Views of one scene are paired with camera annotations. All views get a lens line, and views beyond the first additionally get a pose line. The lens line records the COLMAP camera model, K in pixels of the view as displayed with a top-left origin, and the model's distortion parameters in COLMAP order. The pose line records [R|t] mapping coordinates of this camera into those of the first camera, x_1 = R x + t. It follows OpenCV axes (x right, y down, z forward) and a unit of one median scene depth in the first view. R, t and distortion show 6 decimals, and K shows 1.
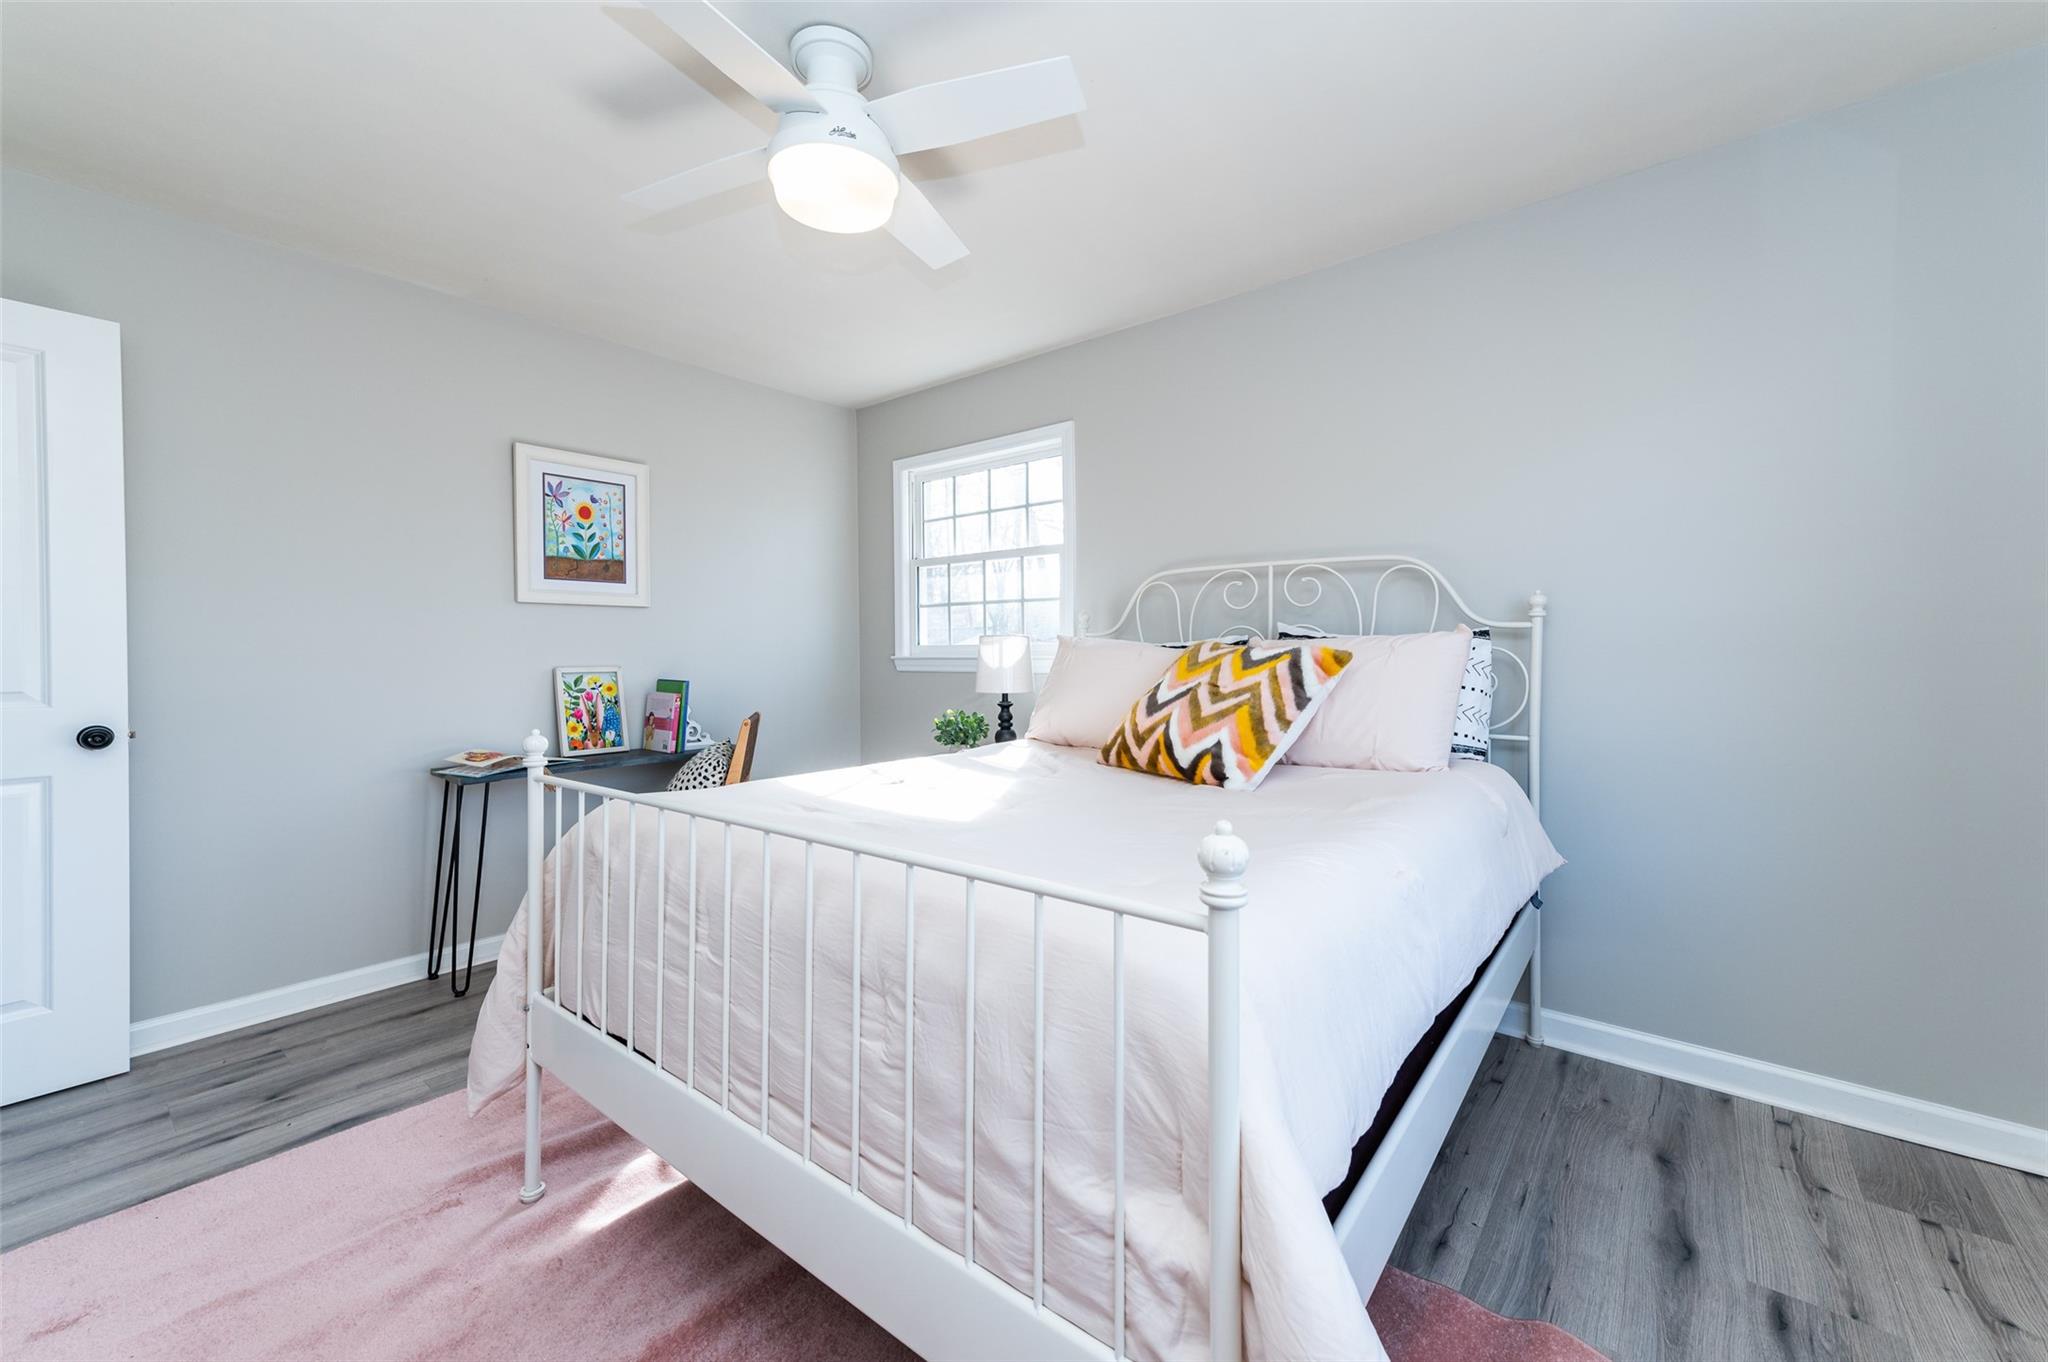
lens RADIAL K [[801.8, 0, 1022.4], [0, 801.8, 664.6], [0, 0, 1]] dist [0.019063, -0.000838]
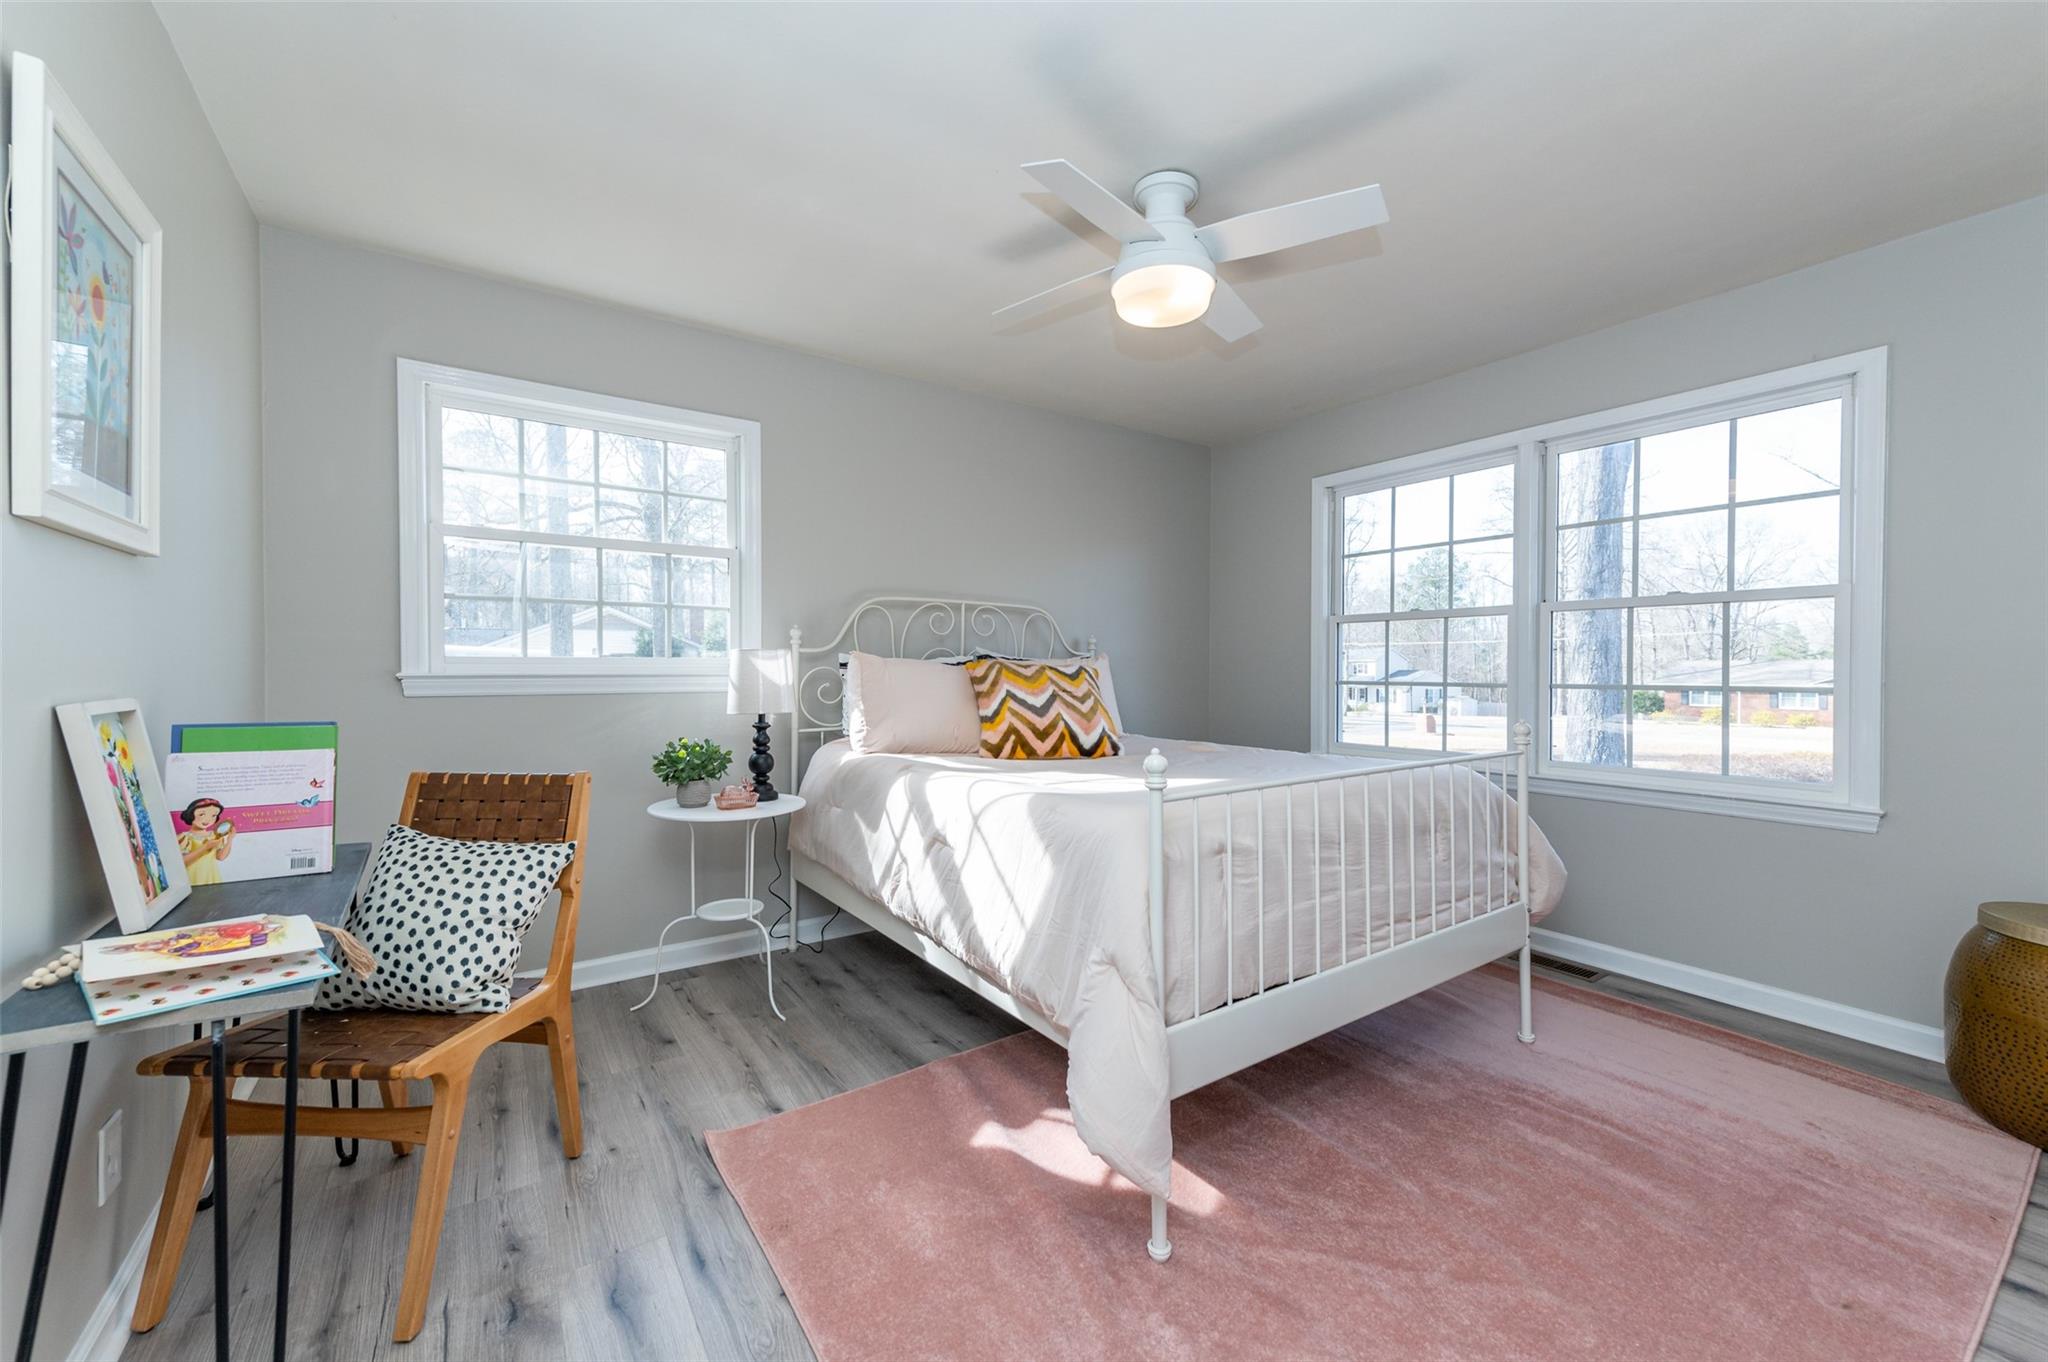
lens RADIAL K [[801.8, 0, 1021.9], [0, 801.8, 673.7], [0, 0, 1]] dist [0.019063, -0.000838]
pose [[0.283848, -0.003208, 0.958864, -0.932002], [0.014158, 0.999899, -0.000846, -0.004160], [-0.958765, 0.013816, 0.283865, 0.543628]]
